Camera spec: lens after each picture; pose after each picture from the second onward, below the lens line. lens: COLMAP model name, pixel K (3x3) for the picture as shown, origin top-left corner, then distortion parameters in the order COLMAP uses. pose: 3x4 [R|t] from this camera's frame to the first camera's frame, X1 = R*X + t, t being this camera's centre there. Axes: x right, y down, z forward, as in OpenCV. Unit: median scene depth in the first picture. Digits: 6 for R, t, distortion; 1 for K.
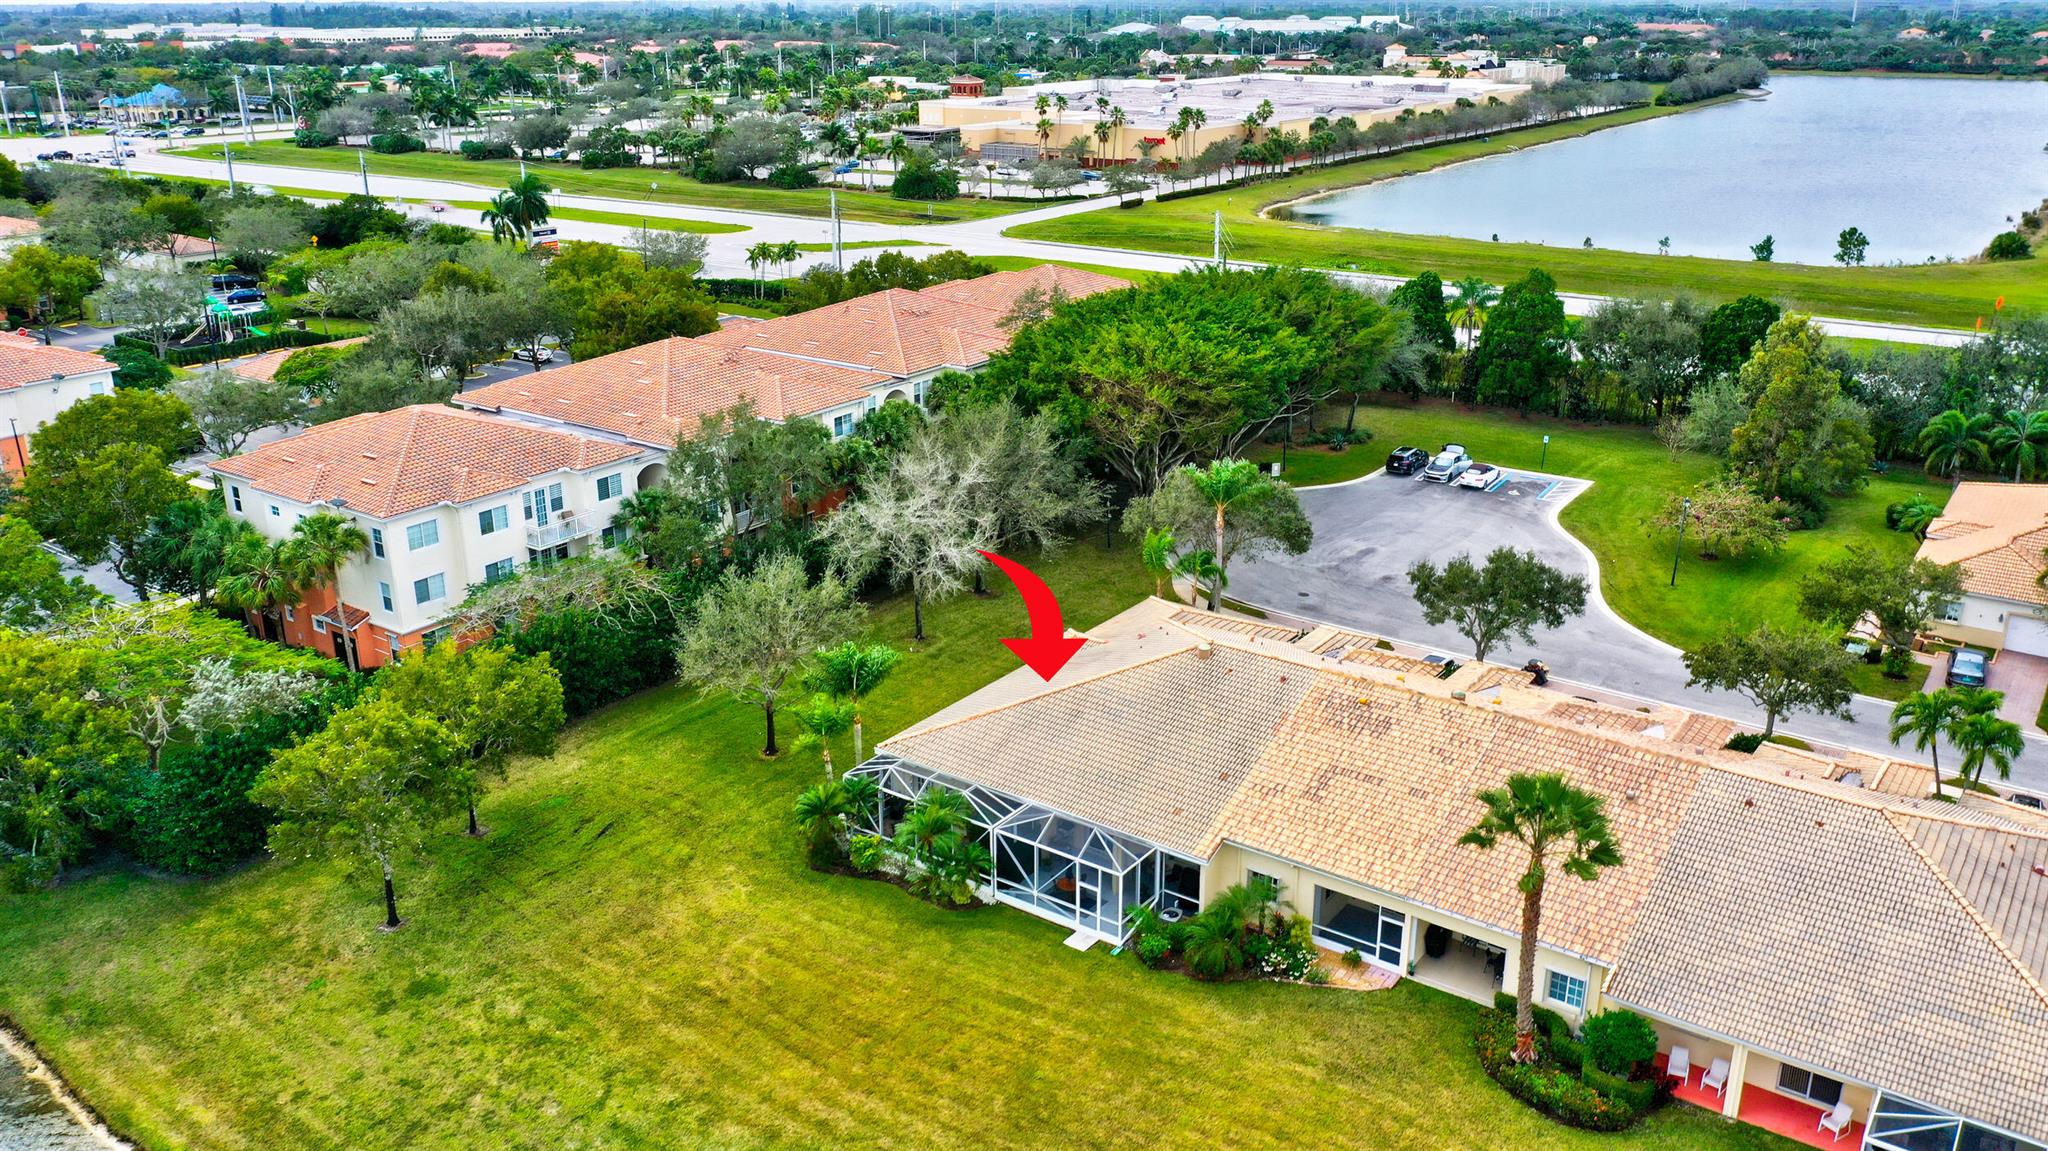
lens RADIAL K [[1612.5, 0, 1024.0], [0, 1612.5, 575.5], [0, 0, 1]] dist [0.009424, 0.002105]
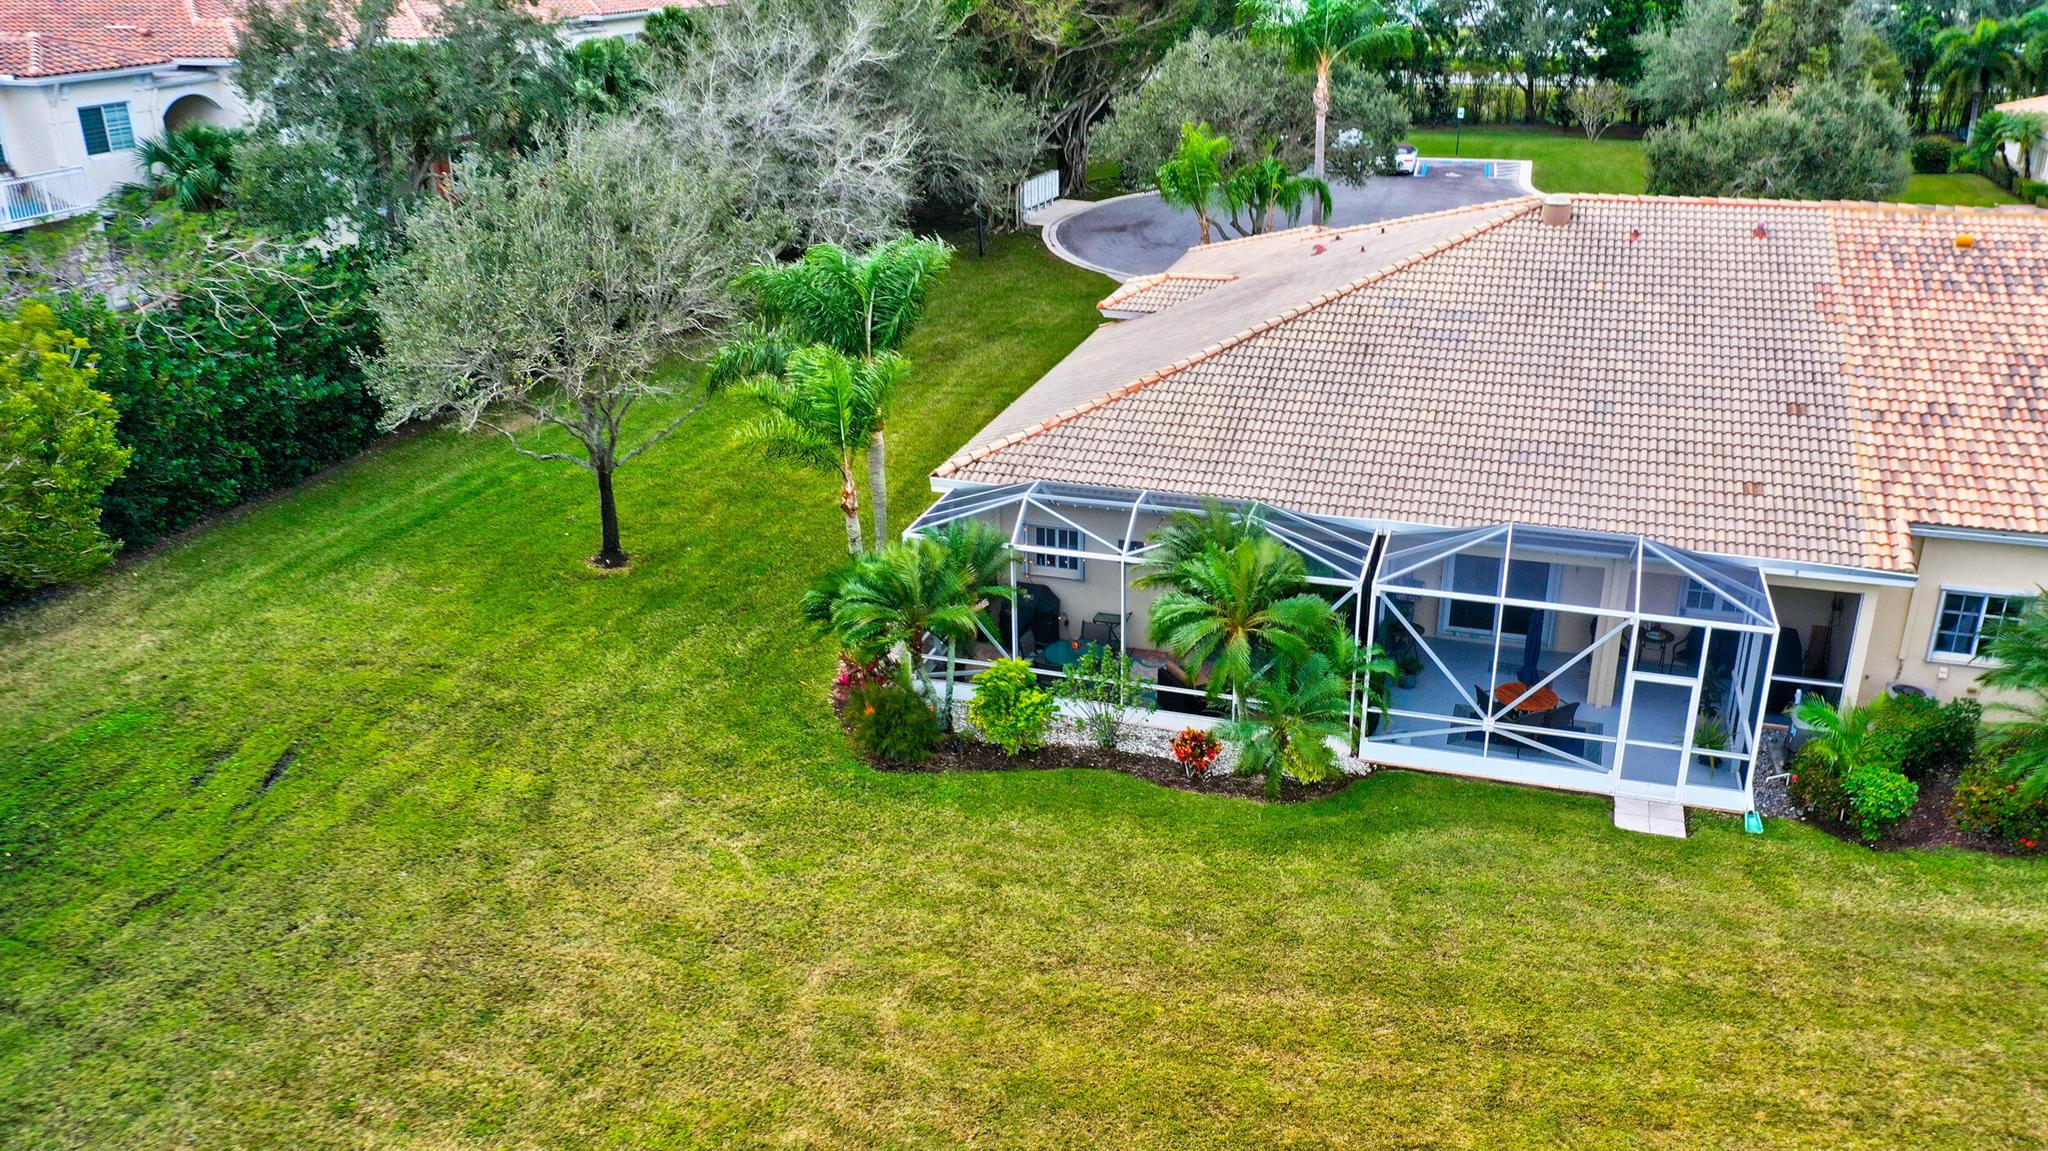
lens RADIAL K [[1609.0, 0, 1024.0], [0, 1609.0, 575.5], [0, 0, 1]] dist [0.002231, -0.003279]
pose [[0.949206, -0.124645, 0.288914, -0.201330], [0.113270, 0.991994, 0.055833, 0.114096], [-0.293560, -0.020272, 0.955726, 0.597399]]
